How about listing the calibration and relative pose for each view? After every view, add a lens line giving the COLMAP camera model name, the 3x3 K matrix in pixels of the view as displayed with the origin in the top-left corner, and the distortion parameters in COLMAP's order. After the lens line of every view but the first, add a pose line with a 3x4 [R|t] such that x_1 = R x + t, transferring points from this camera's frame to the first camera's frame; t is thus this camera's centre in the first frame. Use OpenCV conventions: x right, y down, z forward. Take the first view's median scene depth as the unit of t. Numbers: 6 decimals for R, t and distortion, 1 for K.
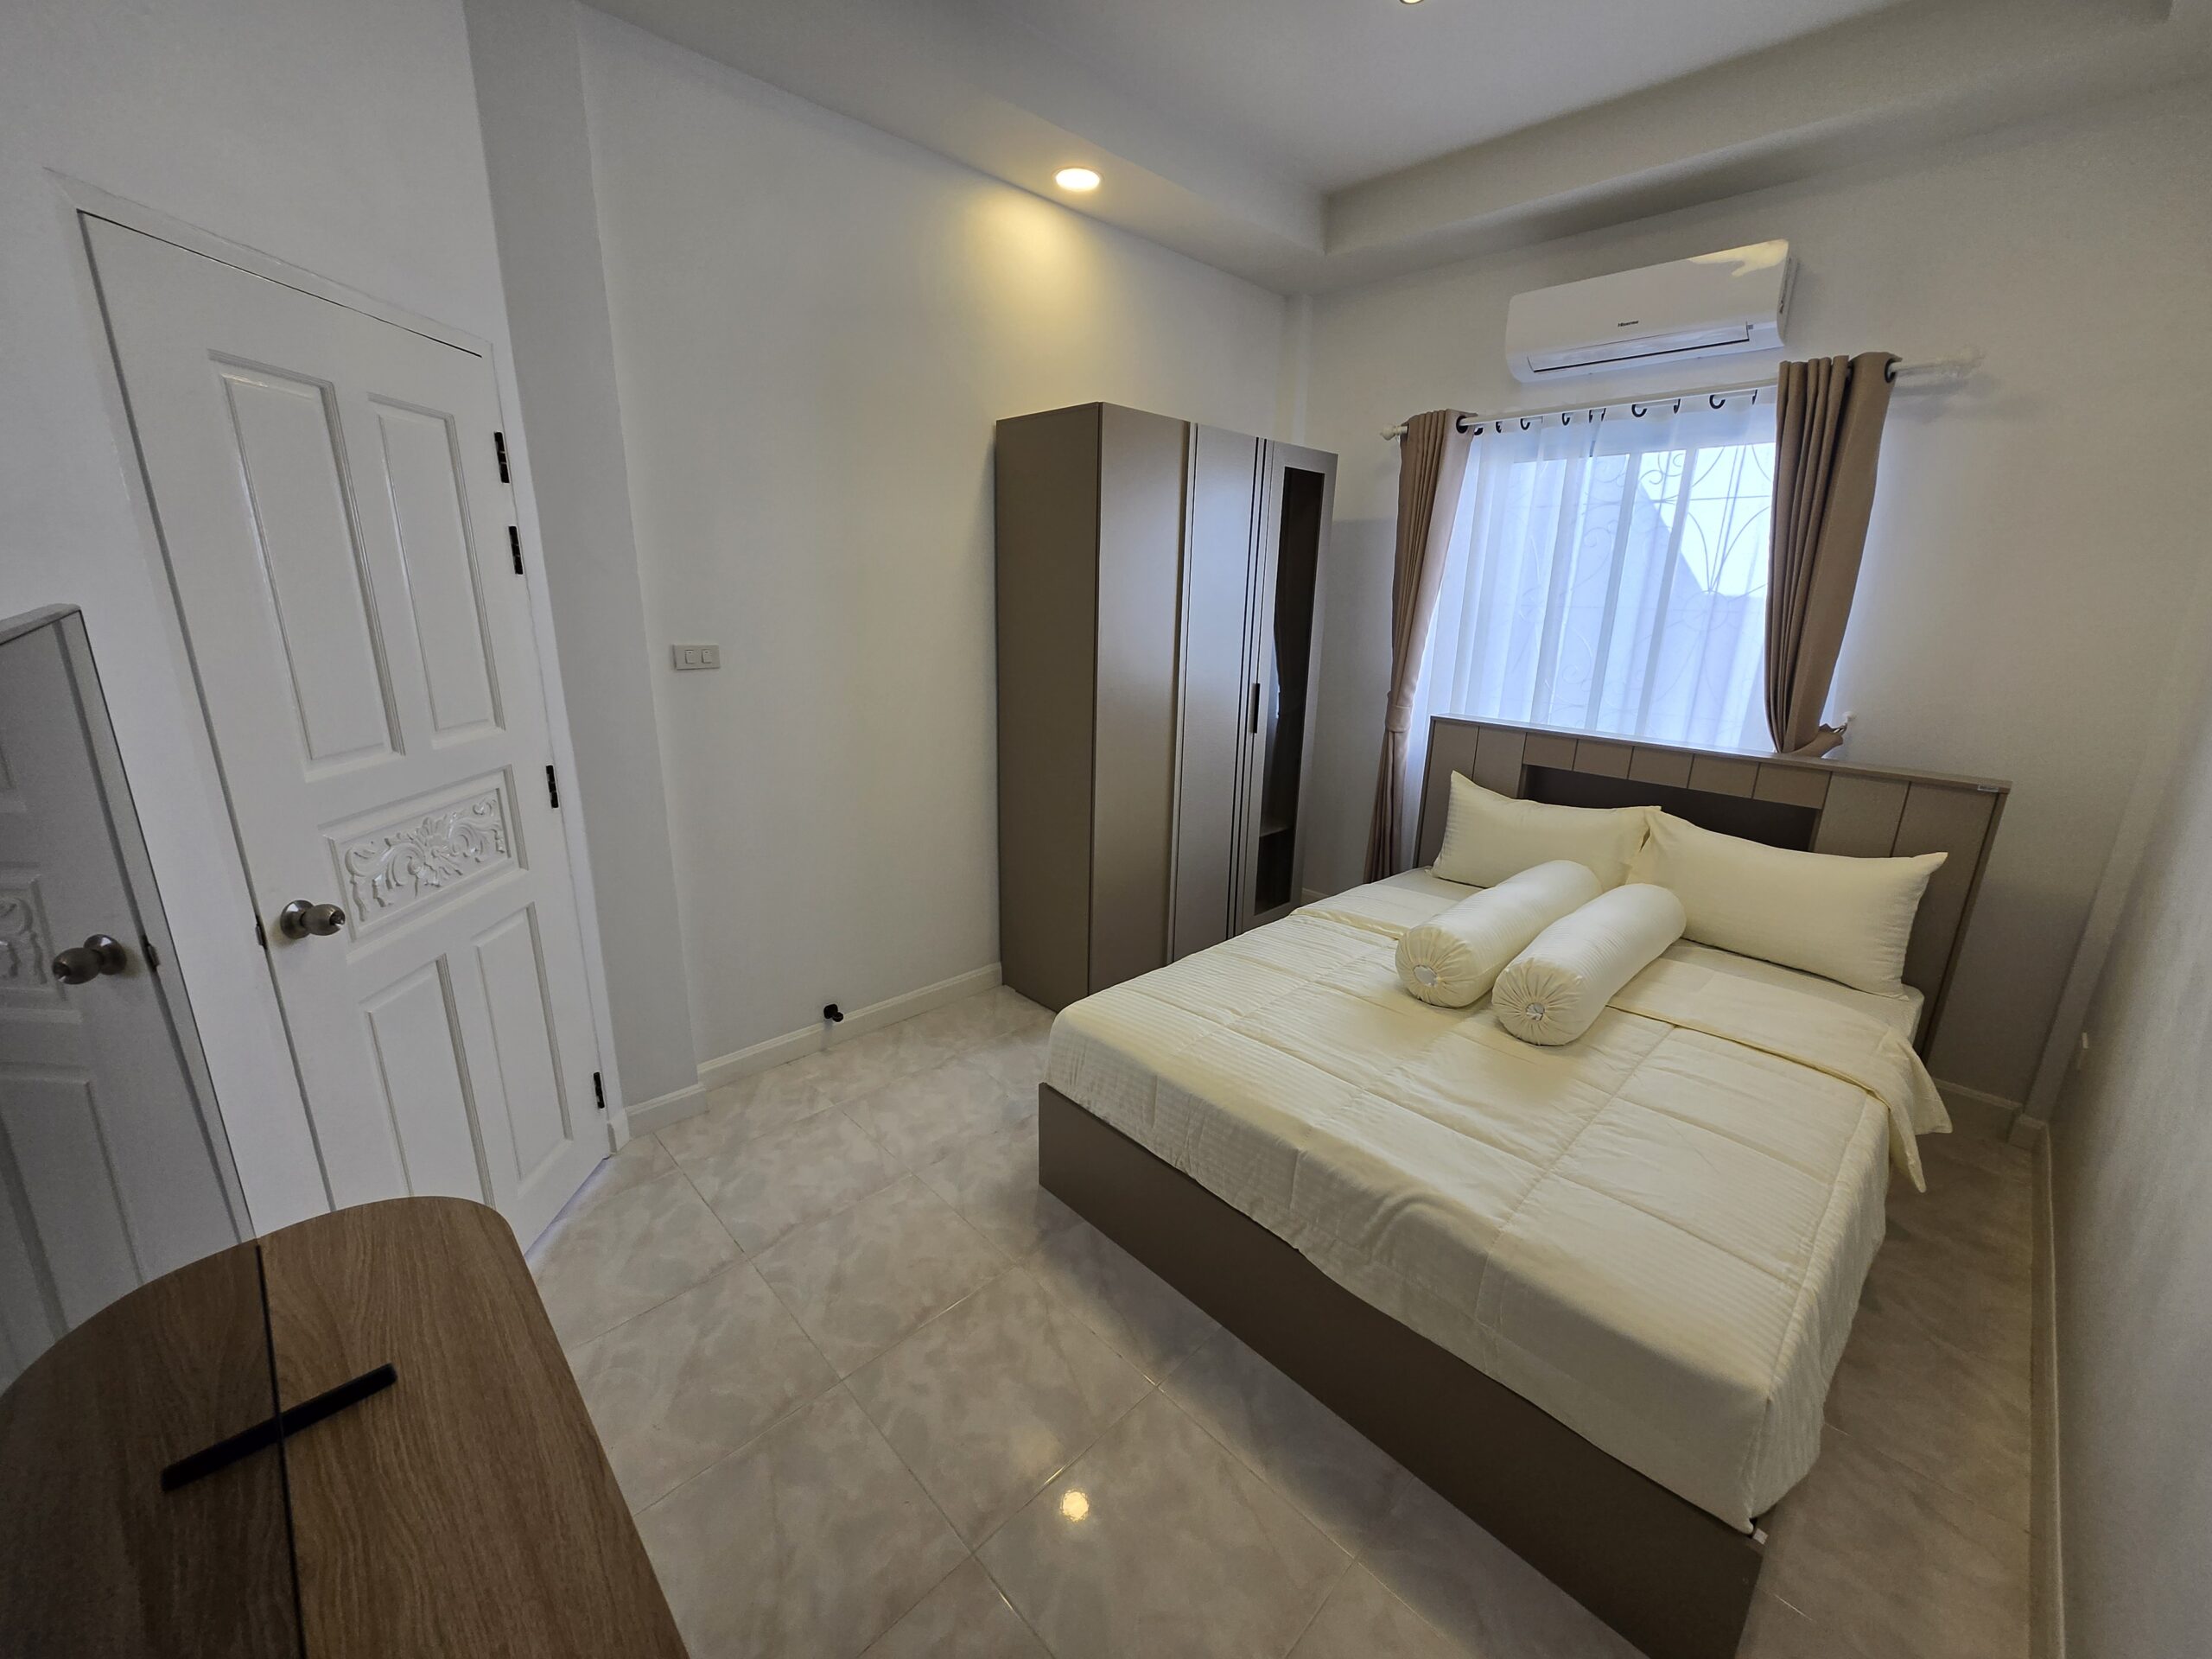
lens RADIAL K [[868.6, 0, 1104.9], [0, 868.6, 821.5], [0, 0, 1]] dist [-0.000622, -0.000045]
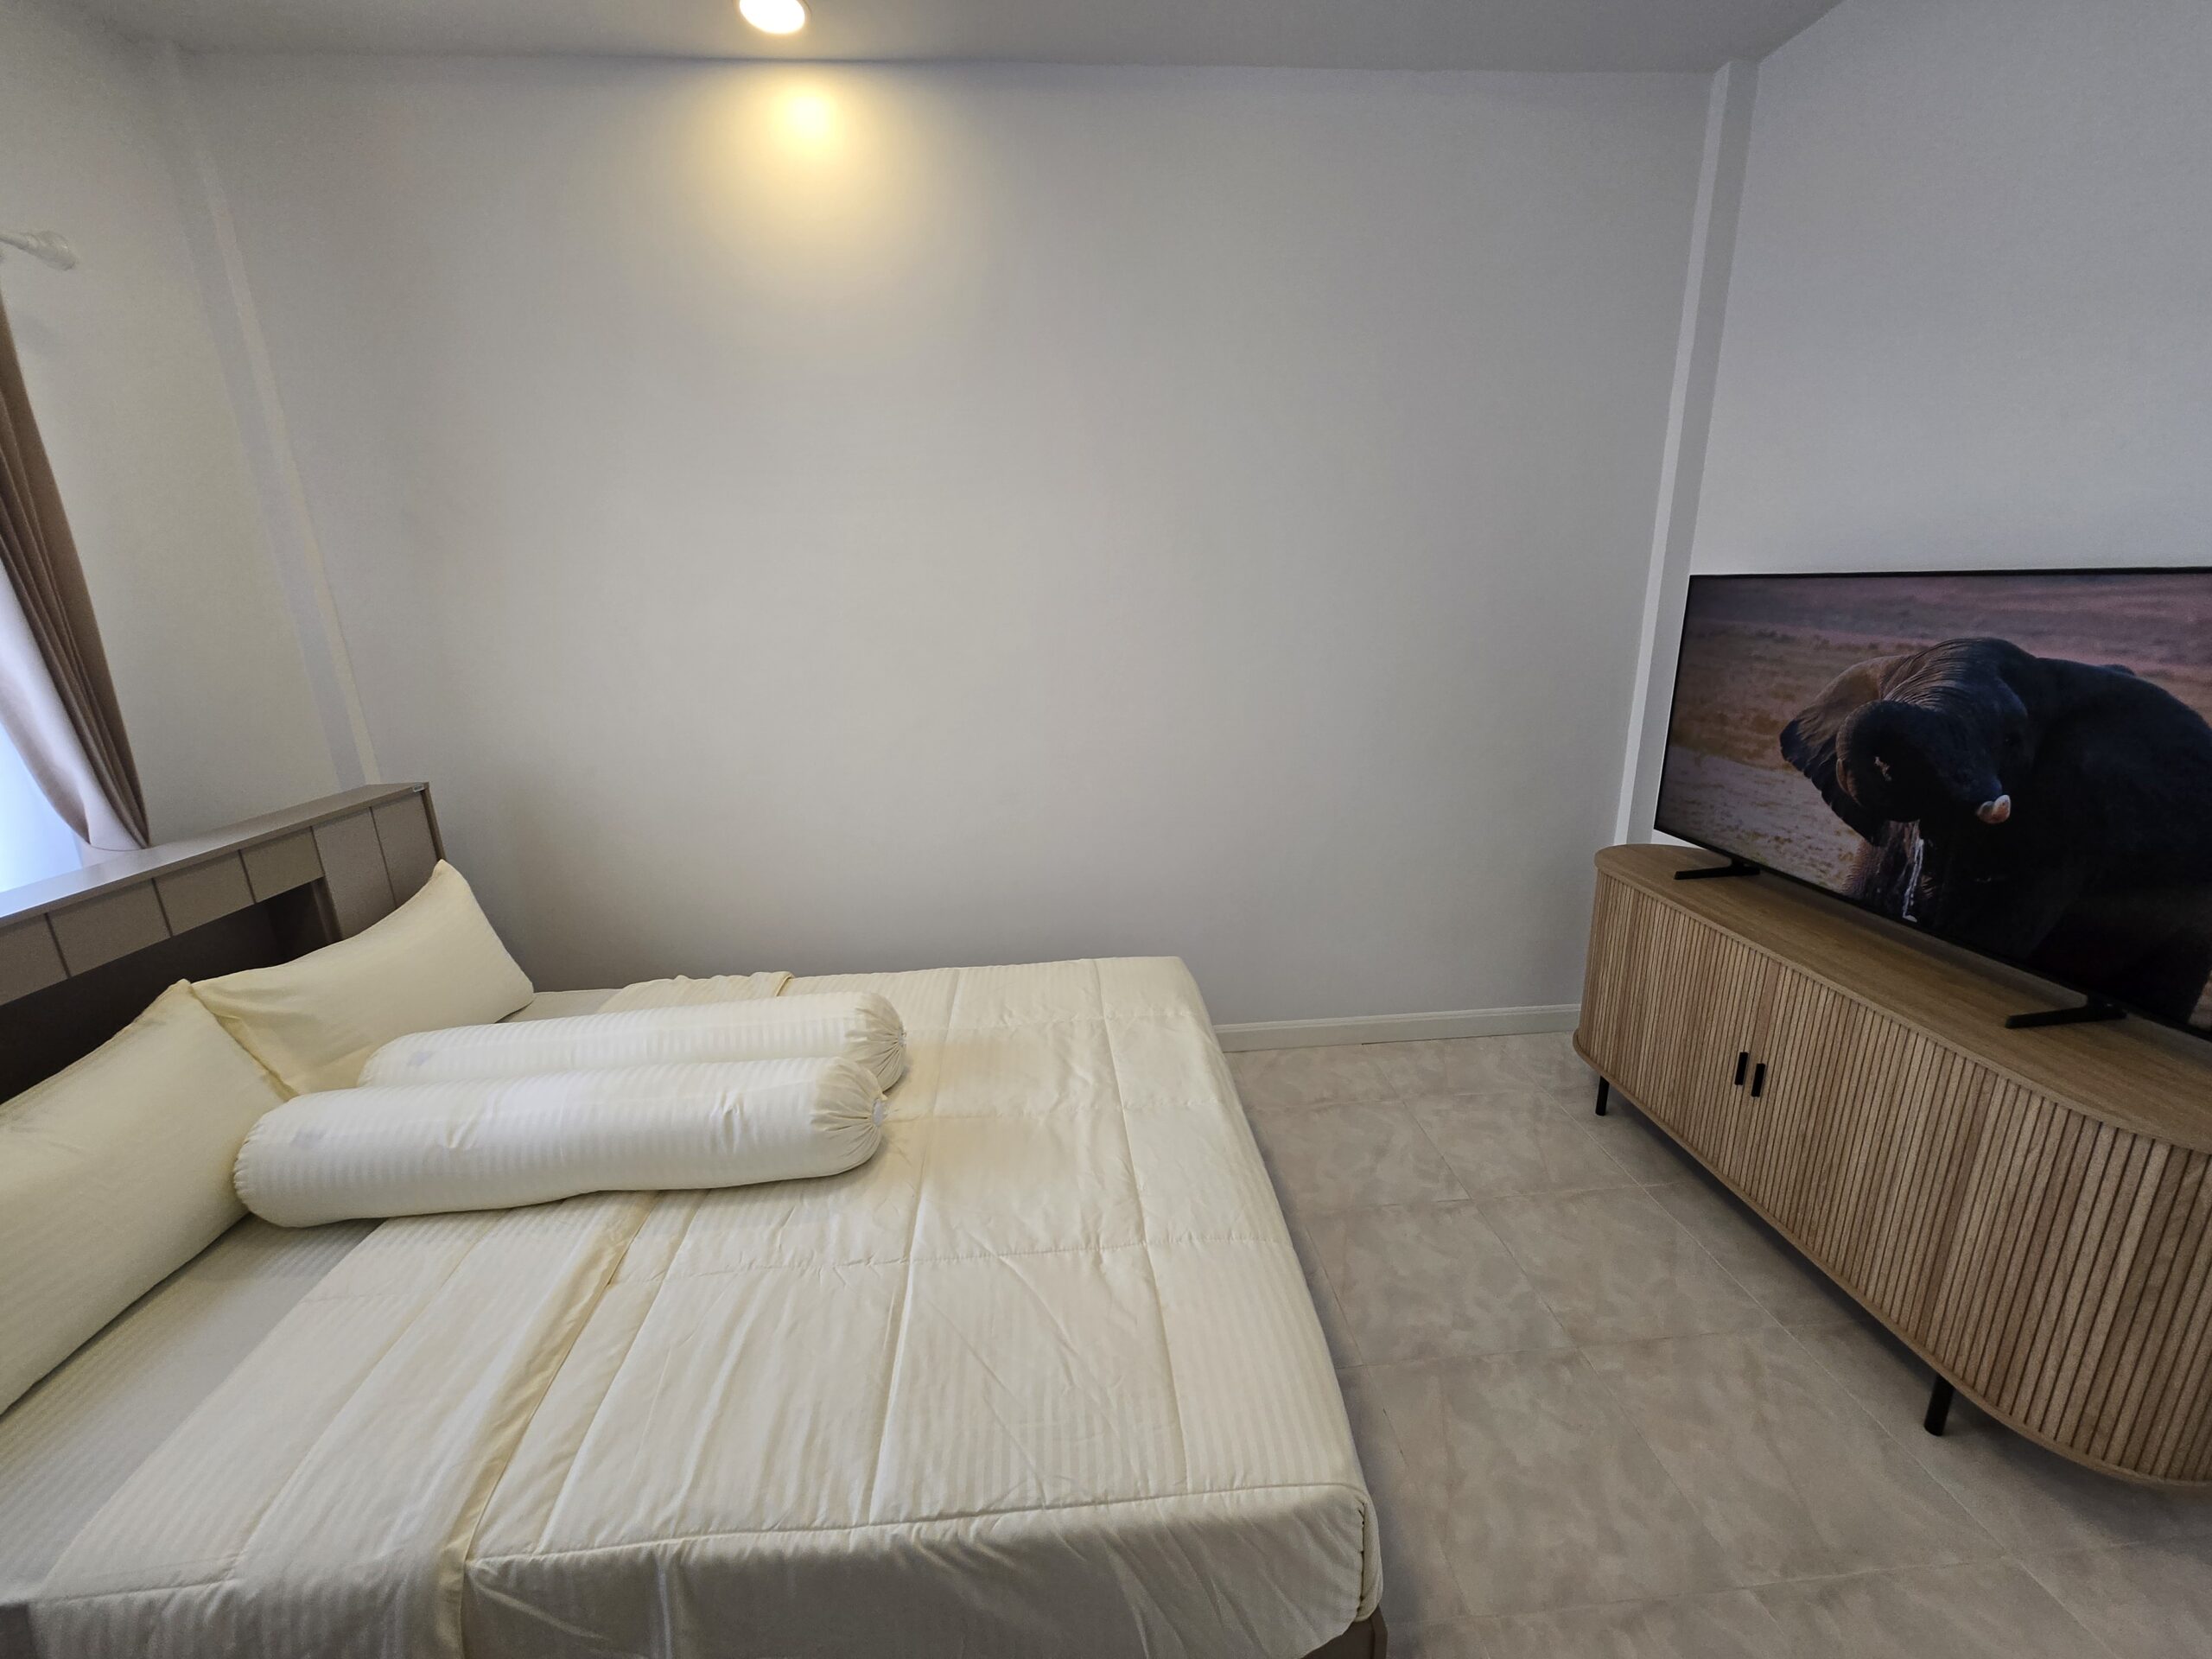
lens RADIAL K [[868.6, 0, 1104.9], [0, 868.6, 821.5], [0, 0, 1]] dist [-0.000622, -0.000045]
pose [[-0.771860, -0.168643, 0.613018, -0.199535], [0.172952, 0.872128, 0.457691, -0.375049], [-0.611817, 0.459296, -0.643993, 1.393975]]
